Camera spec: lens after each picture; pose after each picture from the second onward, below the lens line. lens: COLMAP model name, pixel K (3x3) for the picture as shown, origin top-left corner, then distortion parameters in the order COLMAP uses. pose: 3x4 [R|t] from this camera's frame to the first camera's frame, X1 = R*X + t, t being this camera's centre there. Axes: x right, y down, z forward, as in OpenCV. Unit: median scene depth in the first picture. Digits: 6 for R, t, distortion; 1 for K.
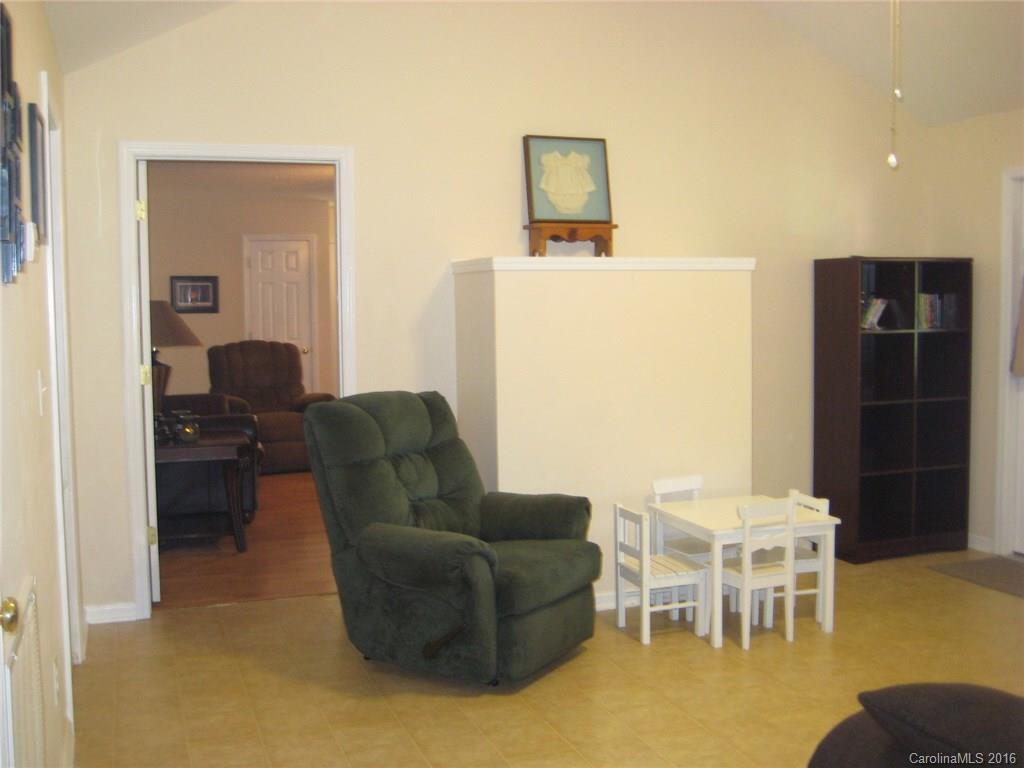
lens RADIAL K [[1073.6, 0, 516.9], [0, 1073.6, 382.0], [0, 0, 1]] dist [-0.099408, 0.000000]
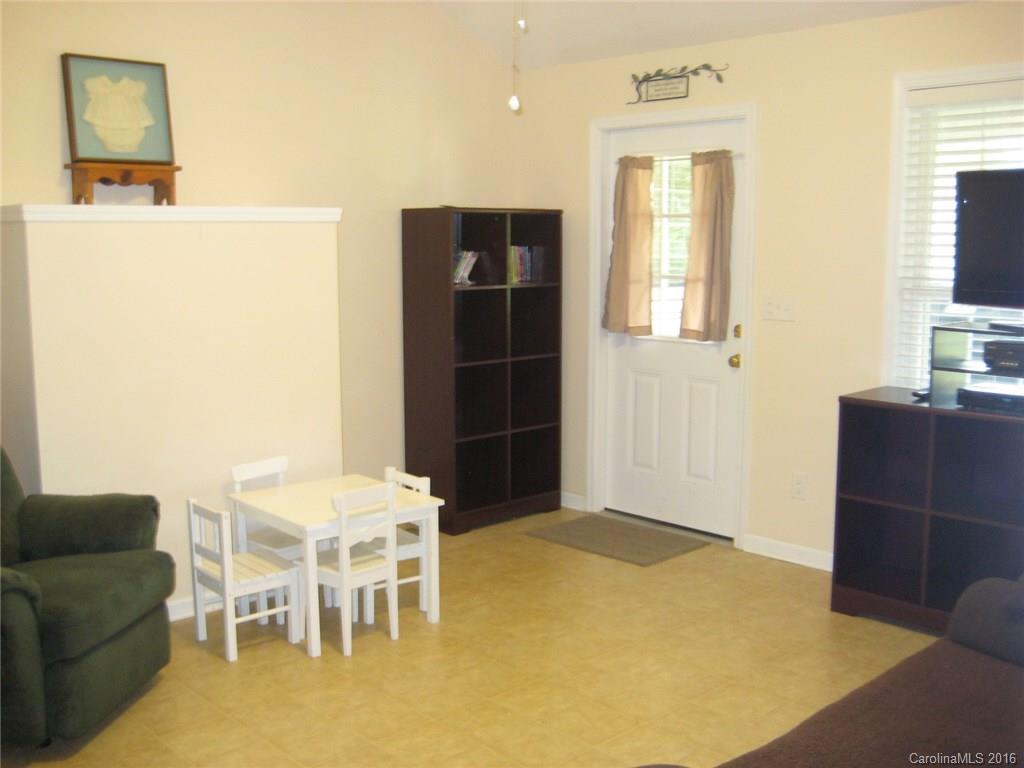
lens RADIAL K [[1073.6, 0, 508.6], [0, 1073.6, 379.3], [0, 0, 1]] dist [-0.099408, 0.000000]
pose [[0.925105, -0.035969, 0.378004, 0.011719], [0.015769, 0.998284, 0.056400, -0.023345], [-0.379383, -0.046215, 0.924085, 0.126577]]
